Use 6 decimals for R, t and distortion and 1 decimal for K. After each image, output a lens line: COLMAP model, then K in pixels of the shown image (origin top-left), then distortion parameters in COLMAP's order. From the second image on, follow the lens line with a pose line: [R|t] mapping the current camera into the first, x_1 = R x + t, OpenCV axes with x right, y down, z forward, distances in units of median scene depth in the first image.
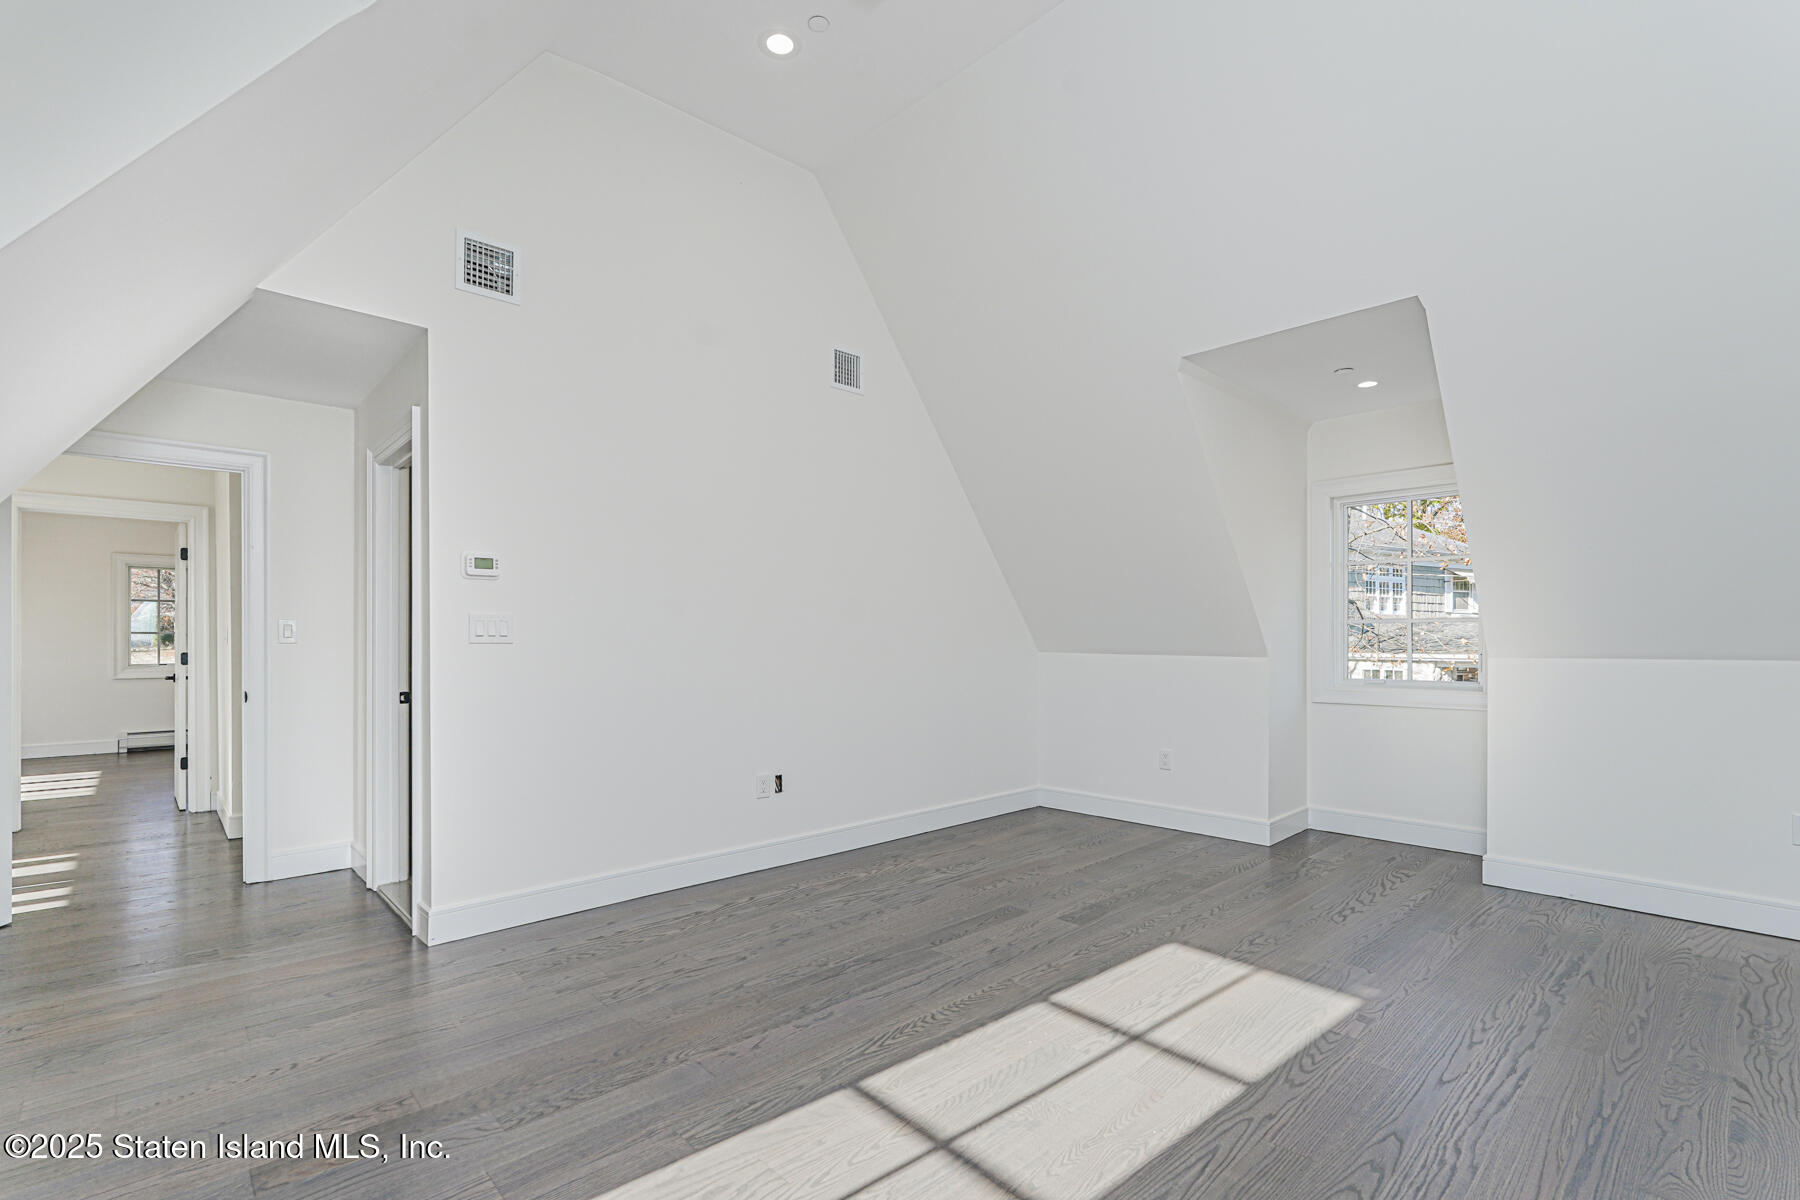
lens RADIAL K [[803.3, 0, 896.6], [0, 803.3, 644.5], [0, 0, 1]] dist [-0.010426, 0.008906]
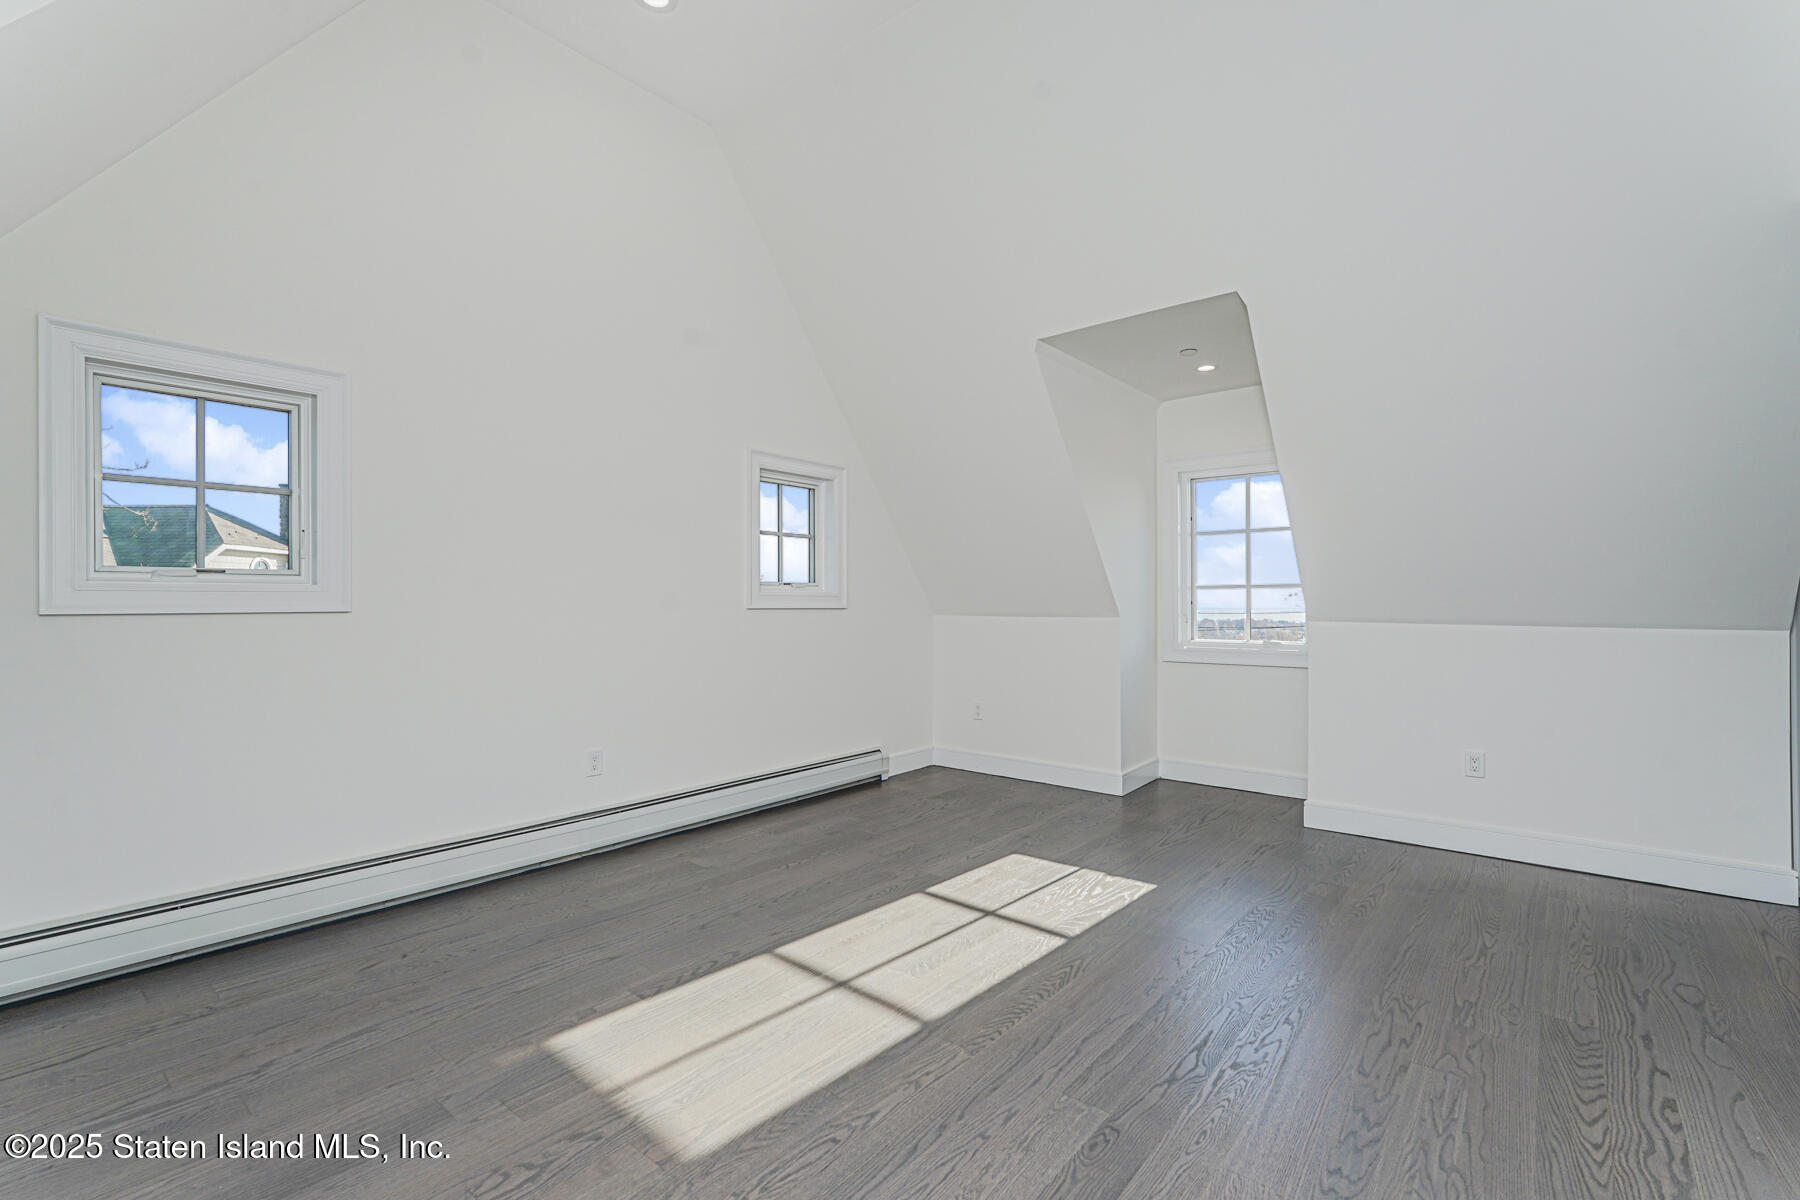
lens RADIAL K [[803.3, 0, 895.8], [0, 803.3, 606.5], [0, 0, 1]] dist [-0.010426, 0.008906]
pose [[-0.991085, 0.001517, -0.133222, 0.333908], [0.001502, 0.999999, 0.000211, -0.002410], [0.133222, 0.000009, -0.991086, 1.865983]]
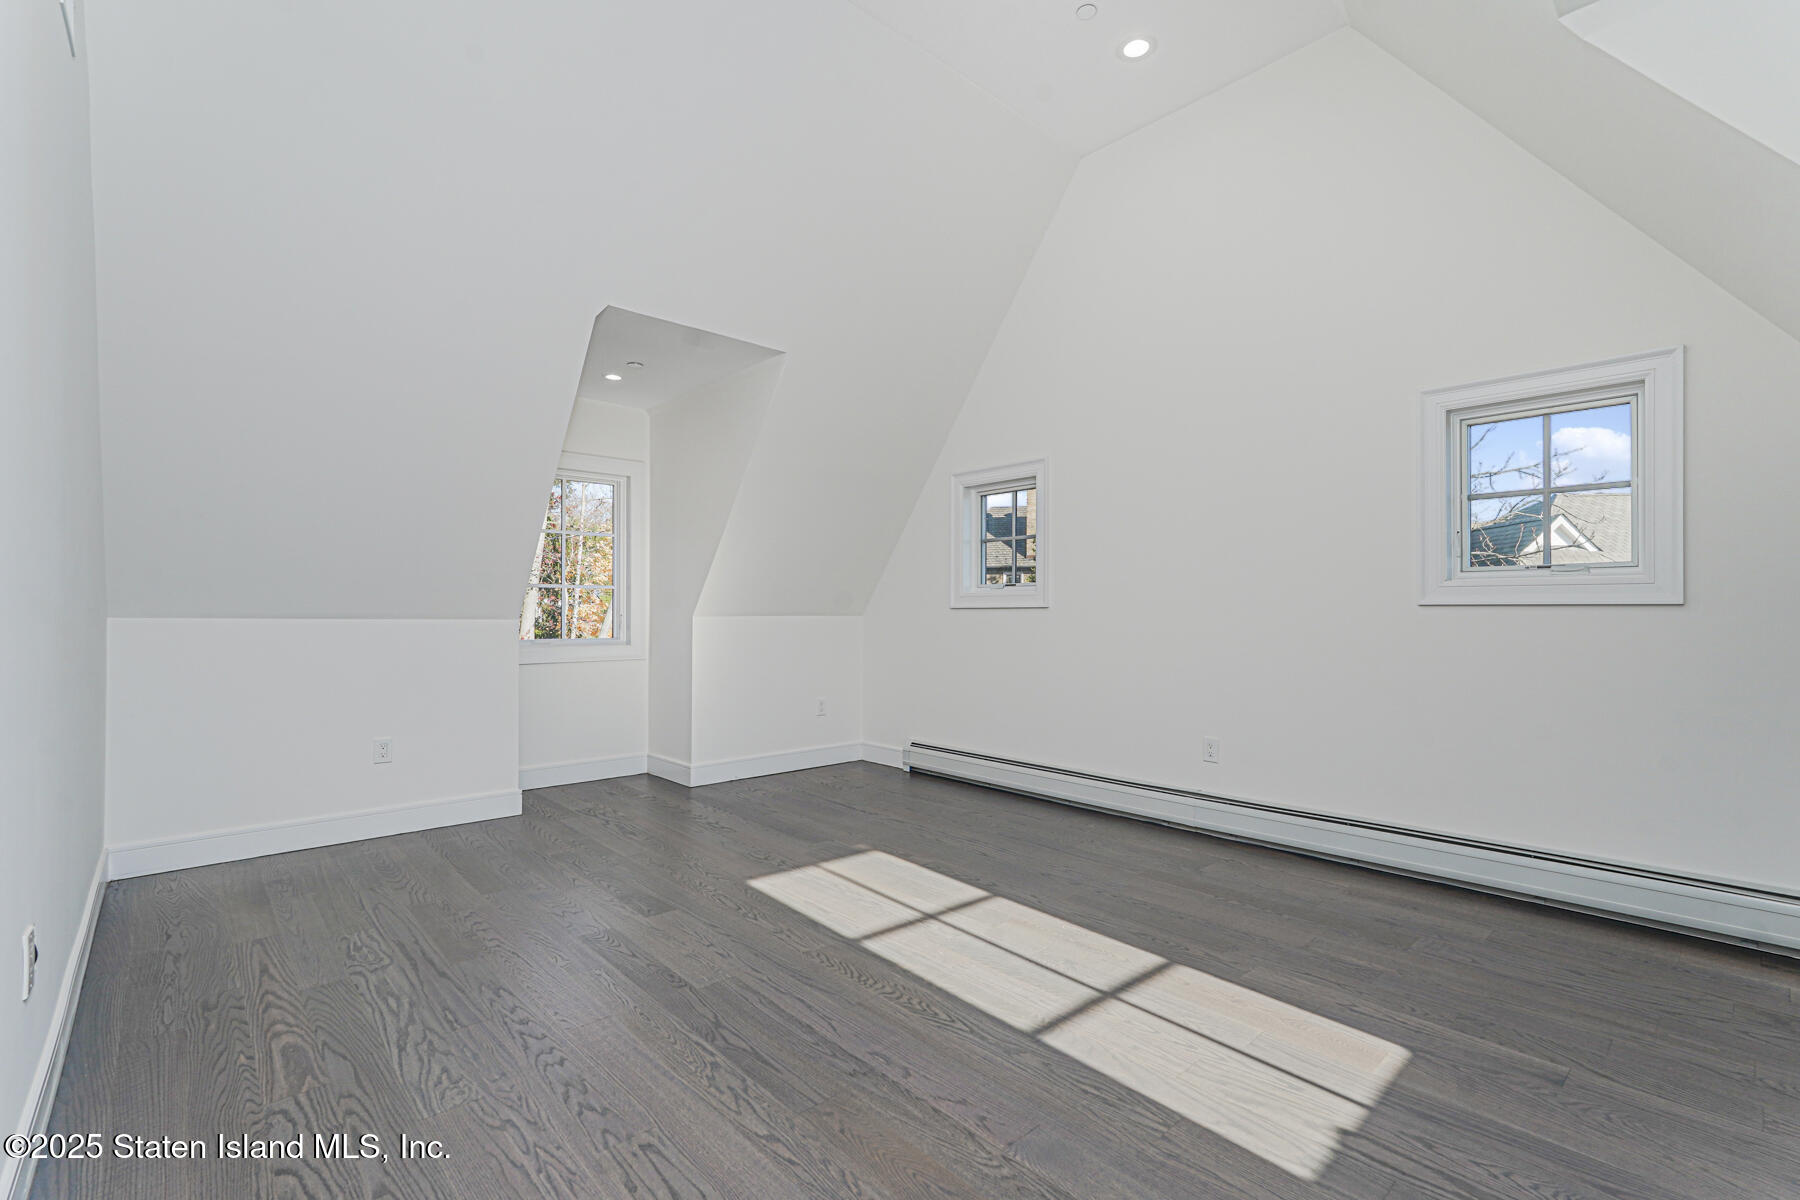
lens RADIAL K [[803.3, 0, 892.8], [0, 803.3, 604.6], [0, 0, 1]] dist [-0.010426, 0.008906]
pose [[0.017910, 0.014423, 0.999736, -0.869280], [-0.000757, 0.999896, -0.014412, 0.022939], [-0.999839, -0.000498, 0.017919, 0.945457]]
